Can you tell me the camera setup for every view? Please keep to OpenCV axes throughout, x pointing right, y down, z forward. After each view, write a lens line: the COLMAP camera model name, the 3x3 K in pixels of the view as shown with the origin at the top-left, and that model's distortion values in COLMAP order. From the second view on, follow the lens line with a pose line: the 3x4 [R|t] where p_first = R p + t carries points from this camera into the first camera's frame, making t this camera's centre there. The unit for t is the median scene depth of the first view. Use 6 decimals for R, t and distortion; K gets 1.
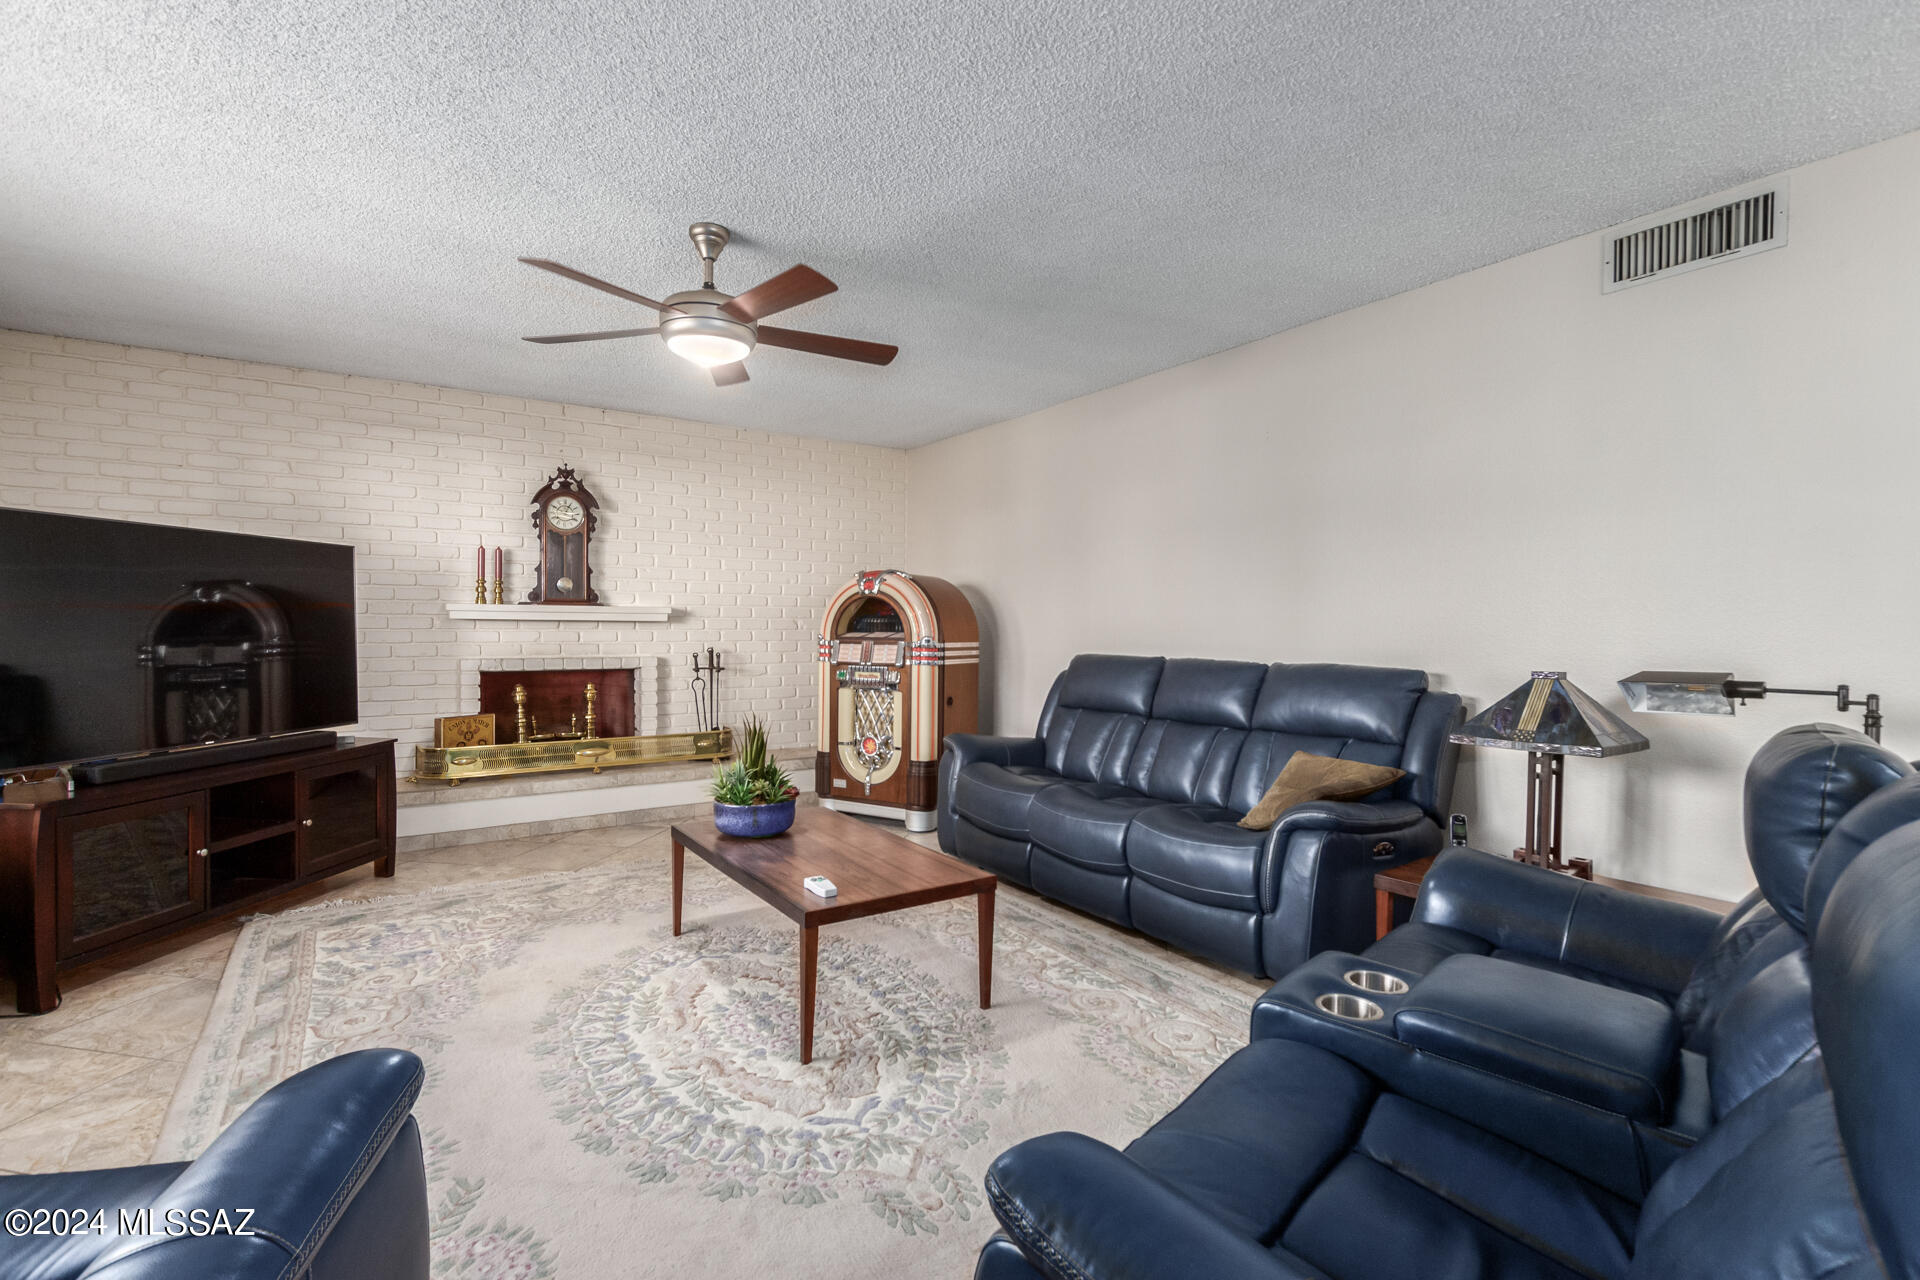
lens RADIAL K [[877.0, 0, 956.3], [0, 877.0, 646.8], [0, 0, 1]] dist [0.002918, -0.001155]
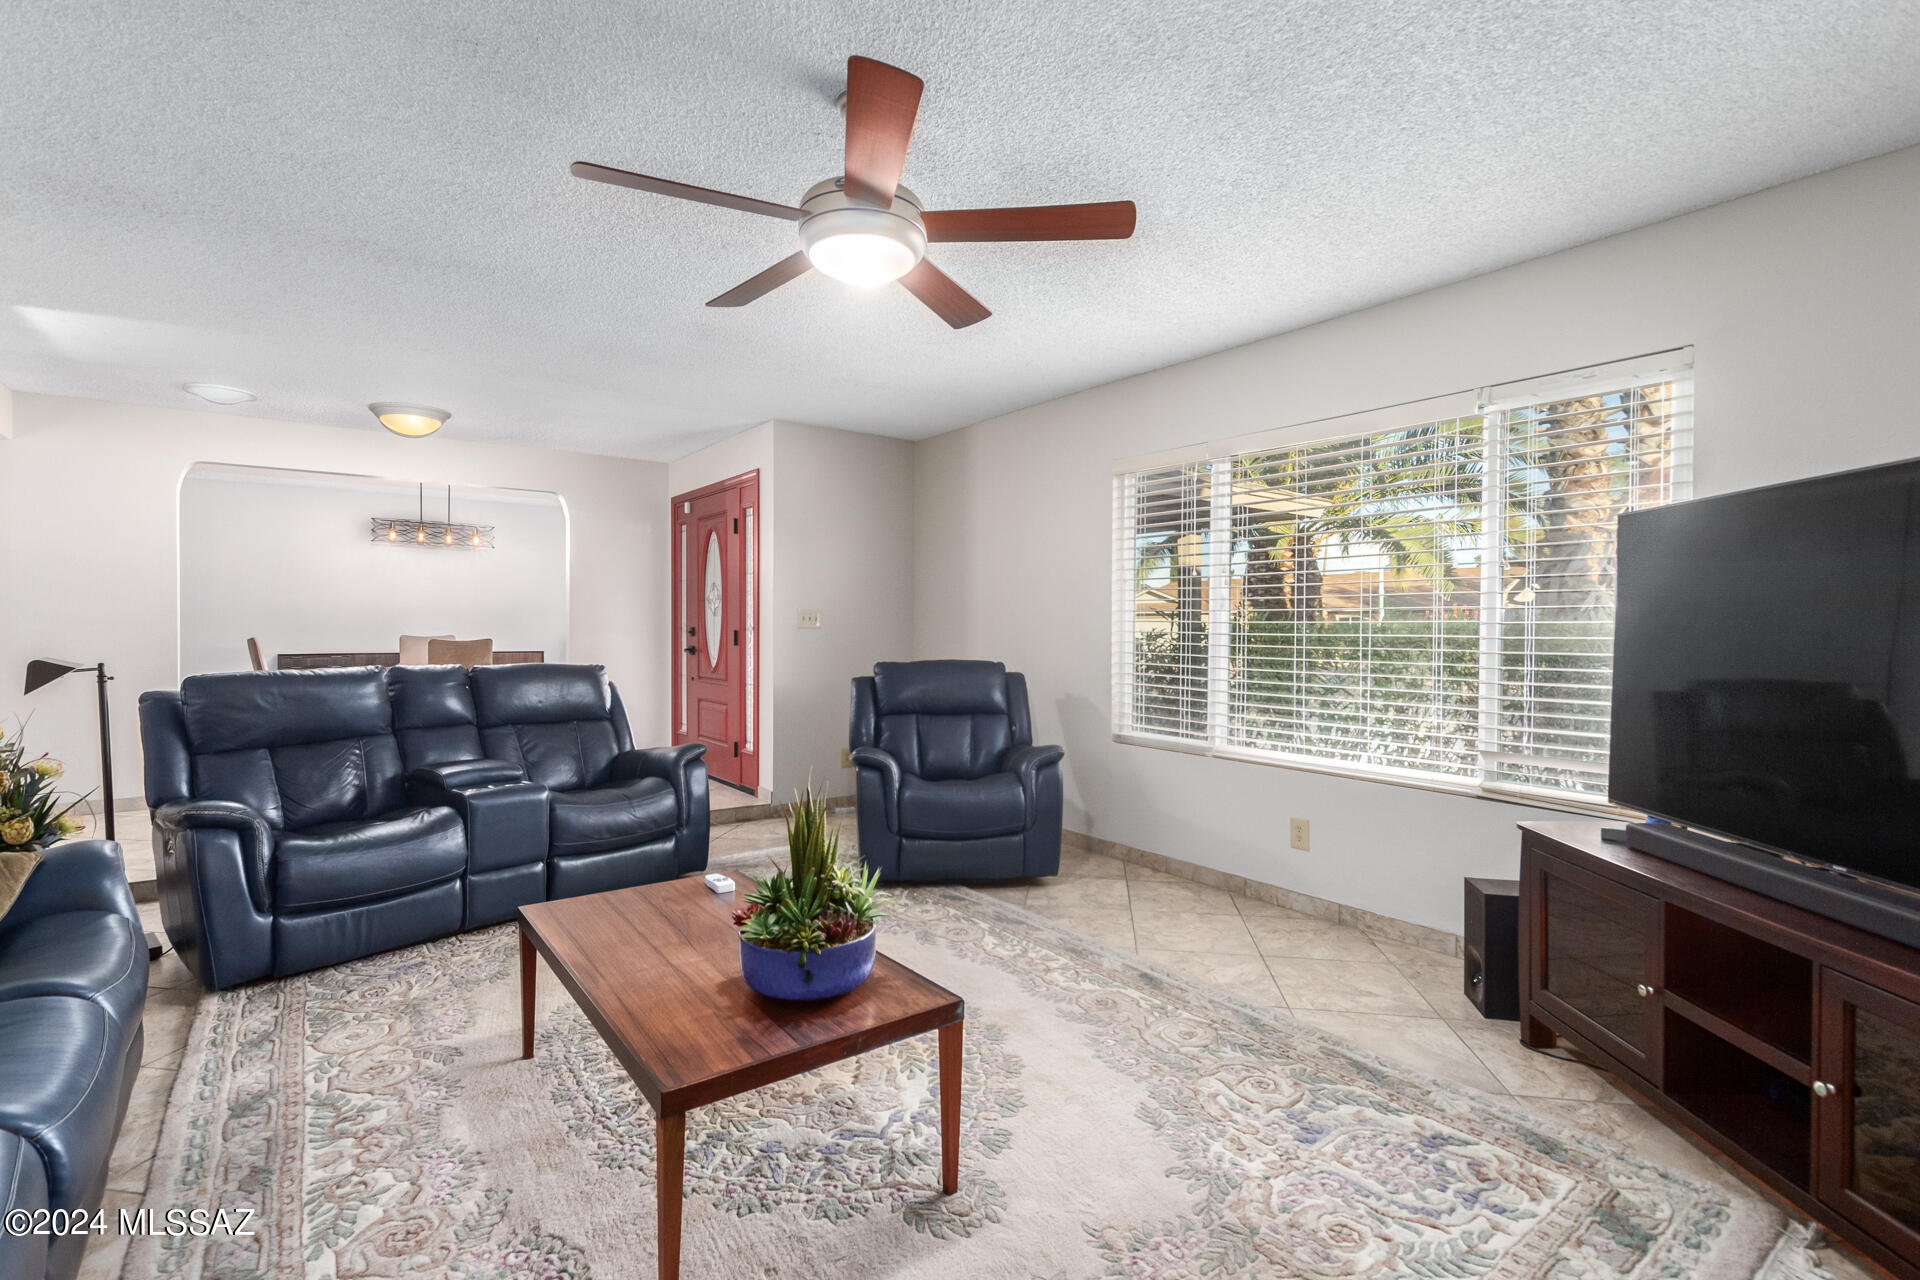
lens RADIAL K [[877.0, 0, 956.3], [0, 877.0, 646.8], [0, 0, 1]] dist [0.002918, -0.001155]
pose [[-0.999034, -0.013581, -0.041802, -0.311362], [-0.015404, 0.998931, 0.043589, -0.046171], [0.041166, 0.044190, -0.998175, 1.635291]]
